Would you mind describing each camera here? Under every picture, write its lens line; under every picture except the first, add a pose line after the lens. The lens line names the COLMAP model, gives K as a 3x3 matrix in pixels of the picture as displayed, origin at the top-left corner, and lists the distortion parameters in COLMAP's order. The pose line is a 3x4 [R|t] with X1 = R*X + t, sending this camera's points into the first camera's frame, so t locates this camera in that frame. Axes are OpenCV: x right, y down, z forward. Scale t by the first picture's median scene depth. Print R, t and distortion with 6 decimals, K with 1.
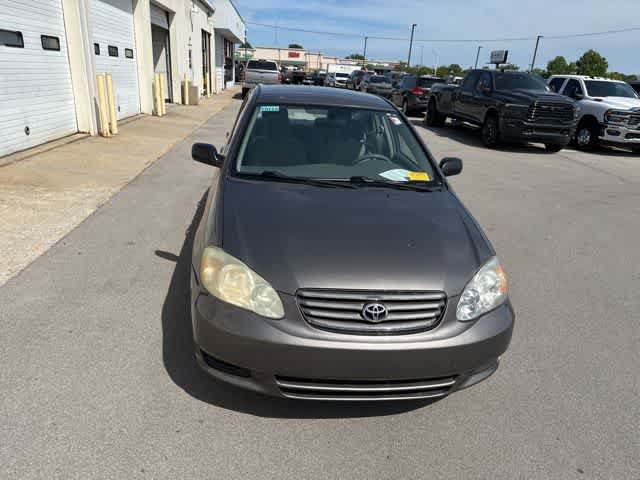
lens RADIAL K [[450.5, 0, 317.8], [0, 450.5, 236.2], [0, 0, 1]] dist [0.021140, -0.019401]
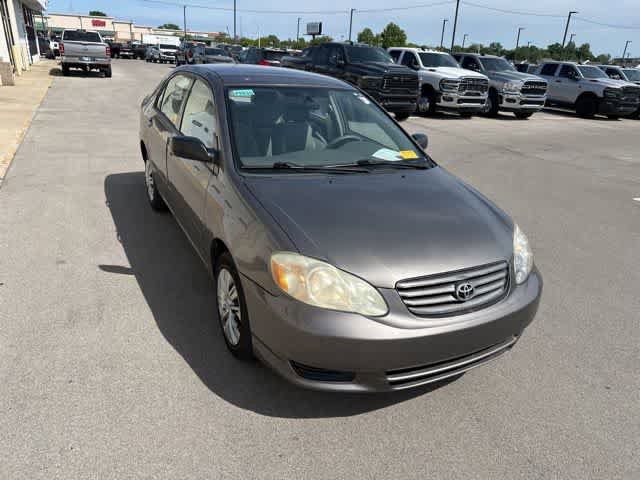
lens RADIAL K [[450.5, 0, 315.0], [0, 450.5, 236.8], [0, 0, 1]] dist [0.021140, -0.019401]
pose [[0.935142, -0.140972, 0.325017, -0.123211], [0.122476, 0.989496, 0.076790, -0.018536], [-0.332429, -0.032003, 0.942585, 0.031634]]
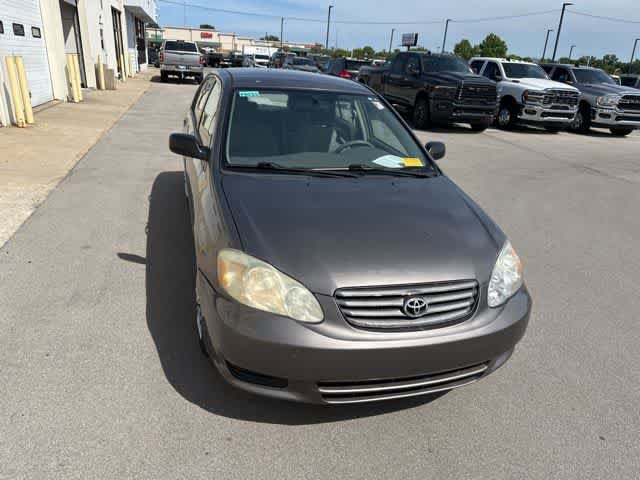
lens RADIAL K [[450.5, 0, 316.4], [0, 450.5, 236.4], [0, 0, 1]] dist [0.021140, -0.019401]
pose [[0.985399, -0.061653, 0.158709, -0.053913], [0.056052, 0.997645, 0.039533, -0.007632], [-0.160772, -0.030060, 0.986534, 0.019840]]
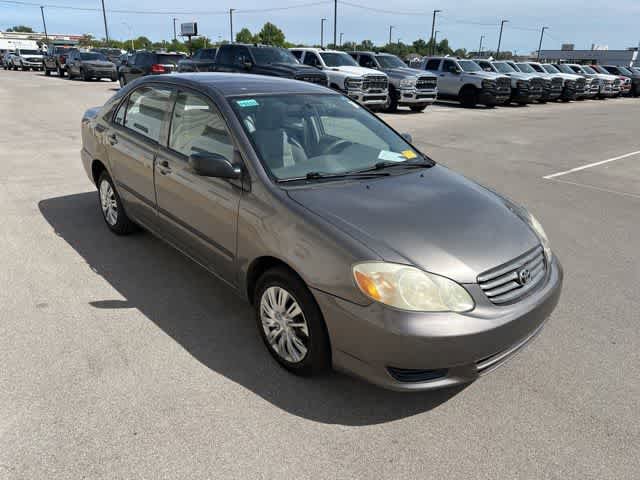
lens RADIAL K [[450.5, 0, 313.7], [0, 450.5, 242.6], [0, 0, 1]] dist [0.021140, -0.019401]
pose [[0.820706, -0.248338, 0.514558, -0.207428], [0.215028, 0.968637, 0.124523, -0.040276], [-0.529343, 0.008447, 0.848366, 0.073996]]
